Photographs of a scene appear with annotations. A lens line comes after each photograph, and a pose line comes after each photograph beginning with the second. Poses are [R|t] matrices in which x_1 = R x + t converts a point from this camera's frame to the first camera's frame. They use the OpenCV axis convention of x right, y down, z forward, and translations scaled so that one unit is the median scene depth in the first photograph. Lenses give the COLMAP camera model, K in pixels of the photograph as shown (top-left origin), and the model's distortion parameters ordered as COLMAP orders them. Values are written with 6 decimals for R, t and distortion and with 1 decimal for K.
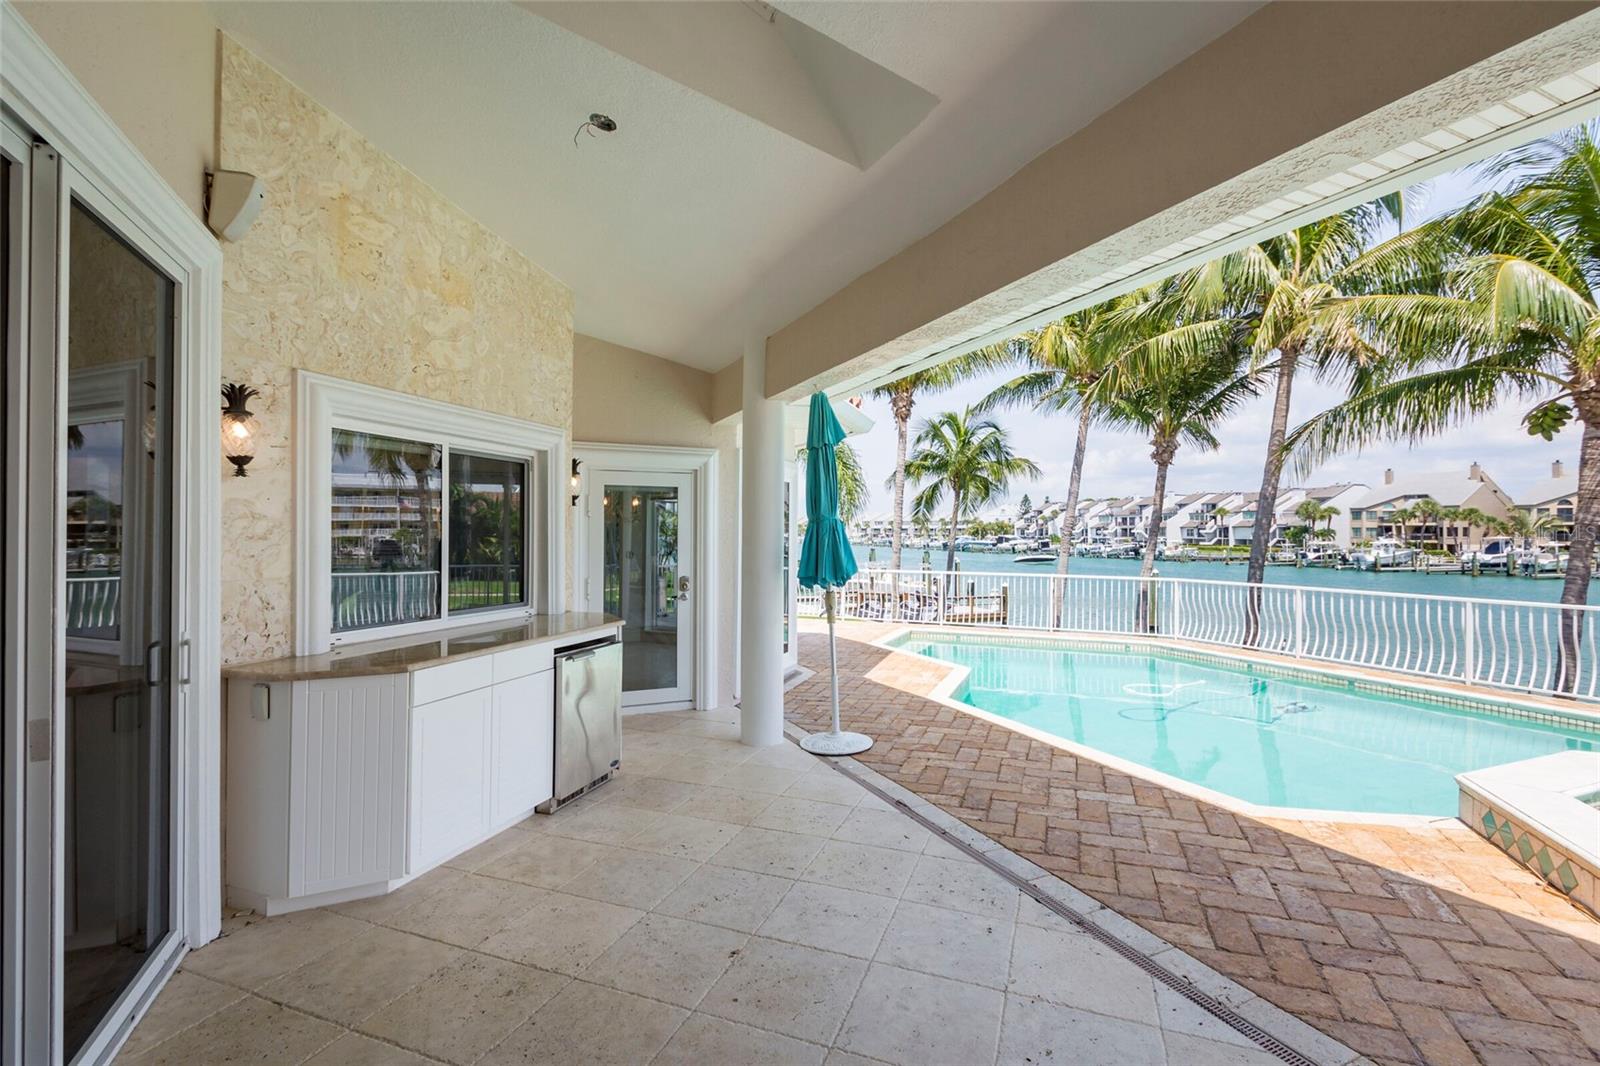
lens RADIAL K [[710.0, 0, 800.7], [0, 710.0, 527.5], [0, 0, 1]] dist [0.039017, -0.023047]
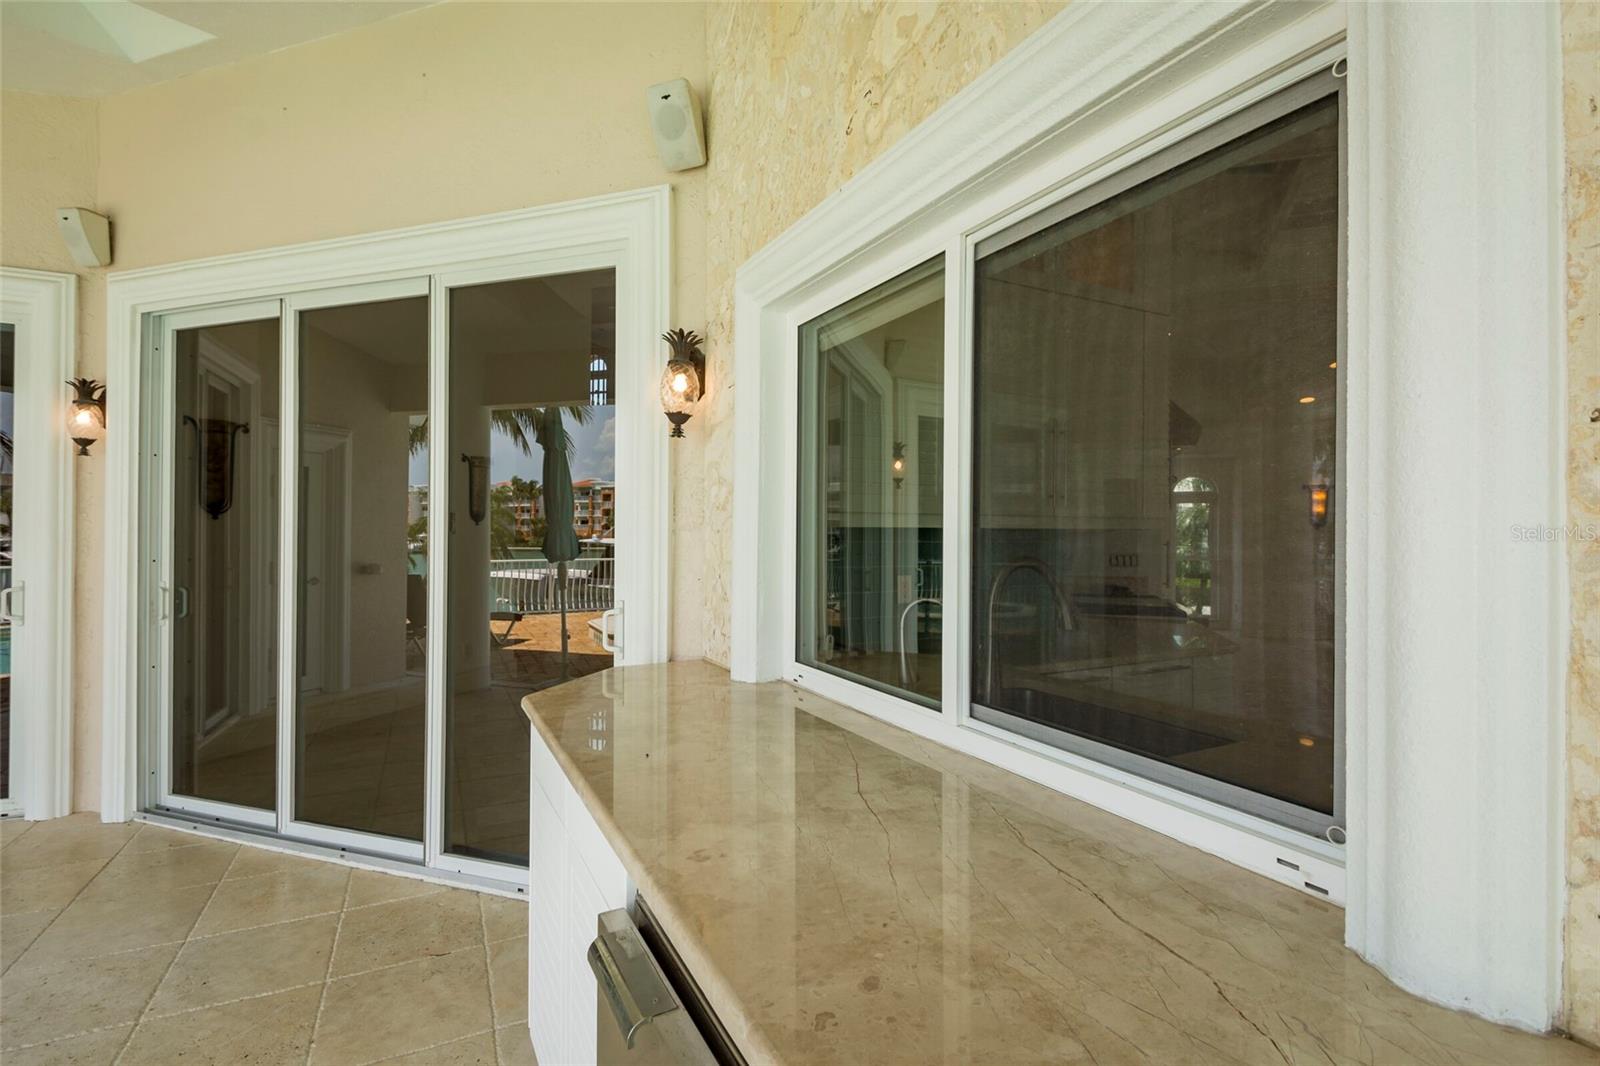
lens RADIAL K [[735.6, 0, 797.6], [0, 735.6, 527.4], [0, 0, 1]] dist [0.026783, -0.015444]
pose [[-0.688884, -0.010139, -0.724801, -0.165469], [-0.000668, 0.999911, -0.013353, 0.033756], [0.724872, -0.008714, -0.688829, 1.179630]]
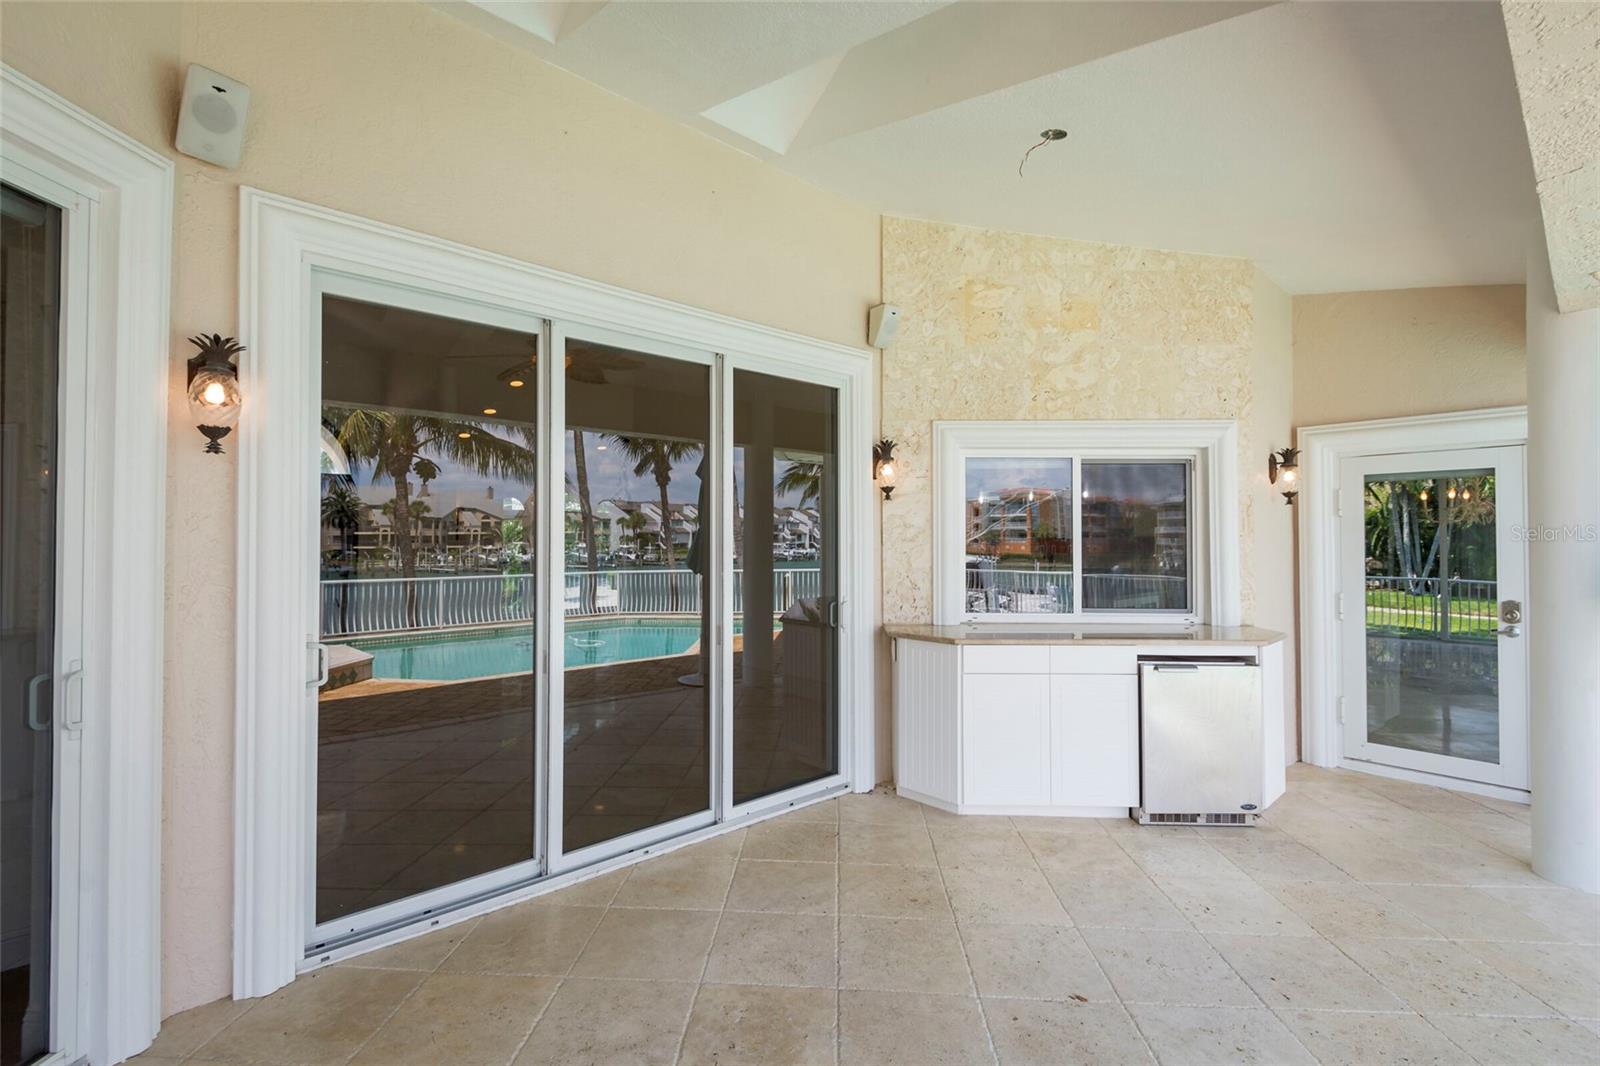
lens RADIAL K [[728.4, 0, 799.5], [0, 728.4, 527.3], [0, 0, 1]] dist [0.038919, -0.026279]
pose [[0.303559, -0.021906, -0.952561, 0.444685], [0.009207, 0.999756, -0.020058, 0.011596], [0.952768, -0.002682, 0.303686, 0.241305]]
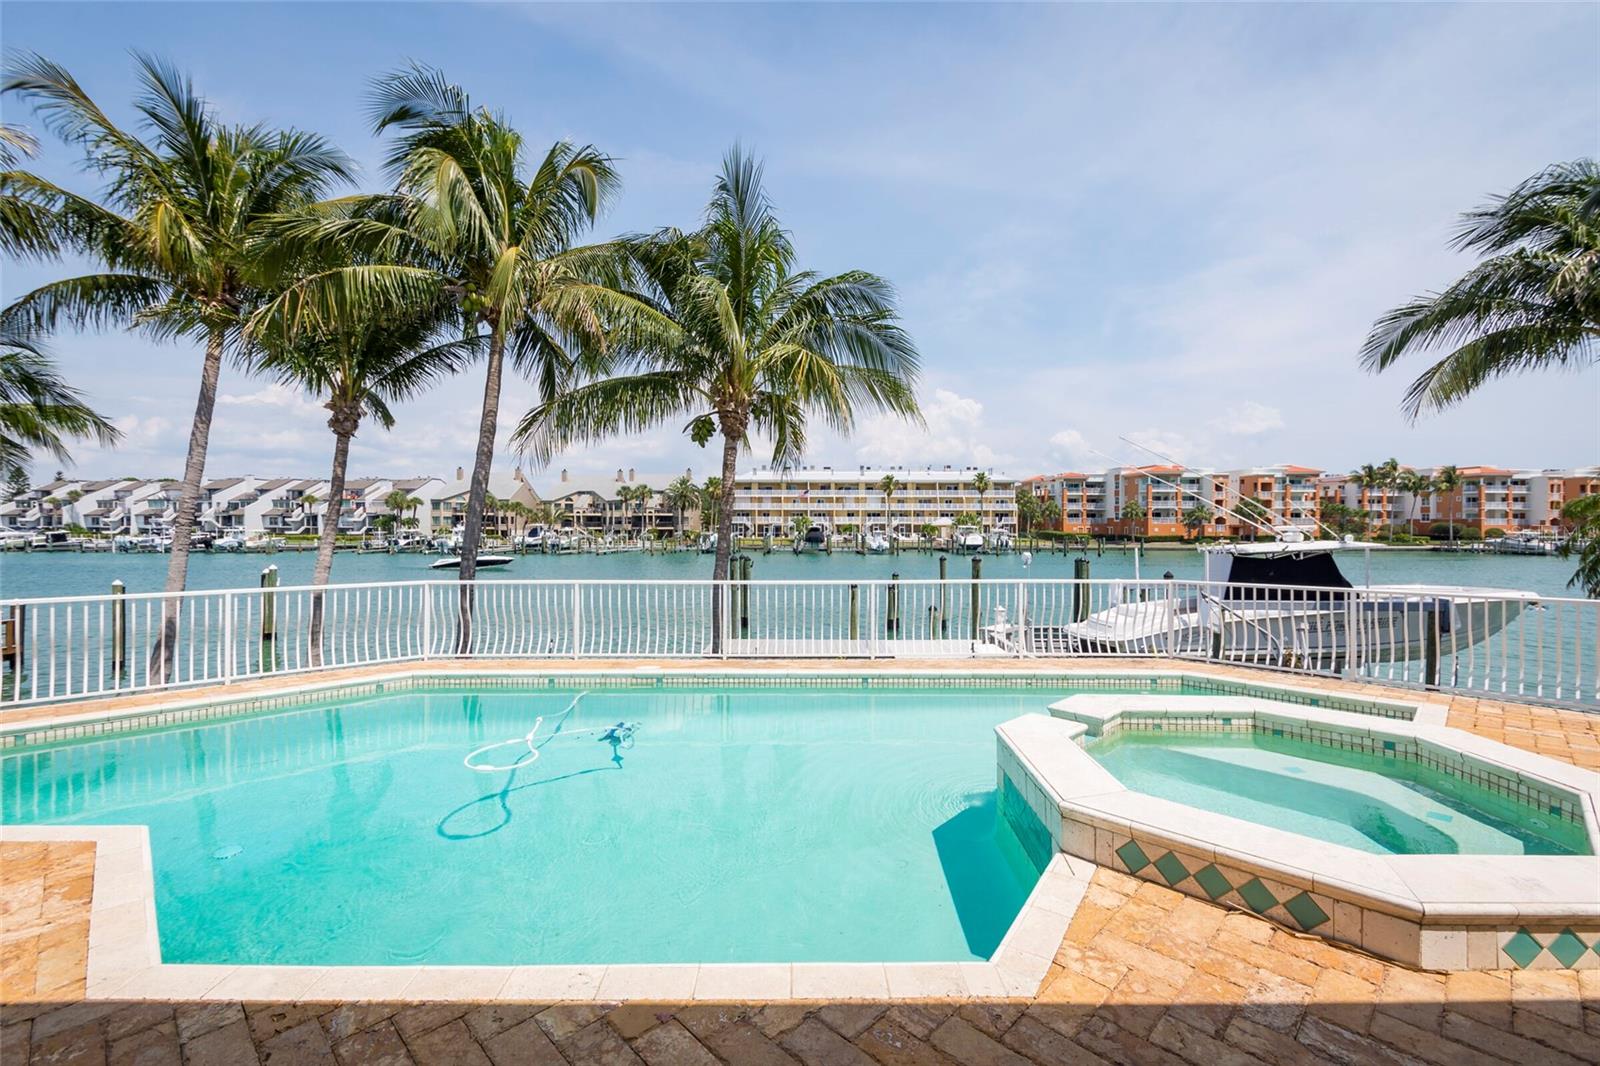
lens RADIAL K [[697.5, 0, 789.1], [0, 697.5, 524.7], [0, 0, 1]] dist [0.038961, -0.020284]
pose [[0.420995, -0.005019, 0.907049, 0.010307], [-0.006230, 0.999945, 0.008424, 0.005965], [-0.907042, -0.009198, 0.420941, 0.790605]]
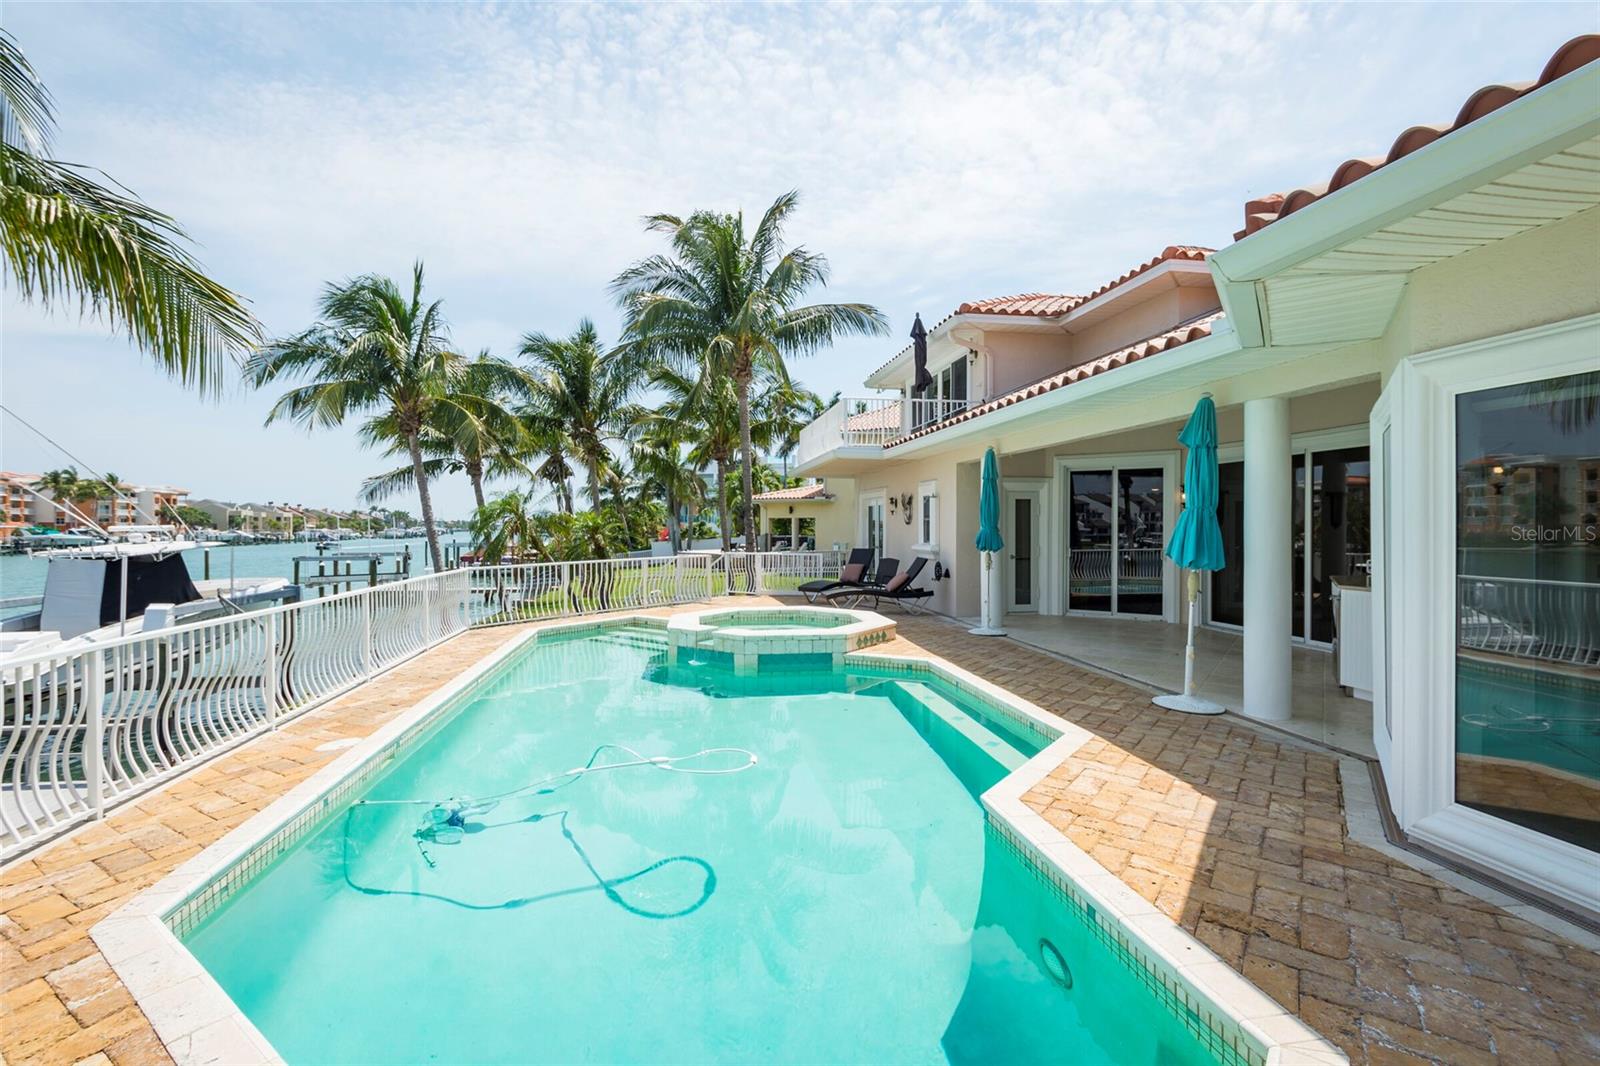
lens RADIAL K [[735.6, 0, 797.6], [0, 735.6, 527.4], [0, 0, 1]] dist [0.026783, -0.015444]
pose [[-0.965511, -0.004536, 0.260322, 0.413874], [-0.005723, 0.999976, -0.003801, 0.026720], [-0.260298, -0.005160, -0.965514, 2.940899]]
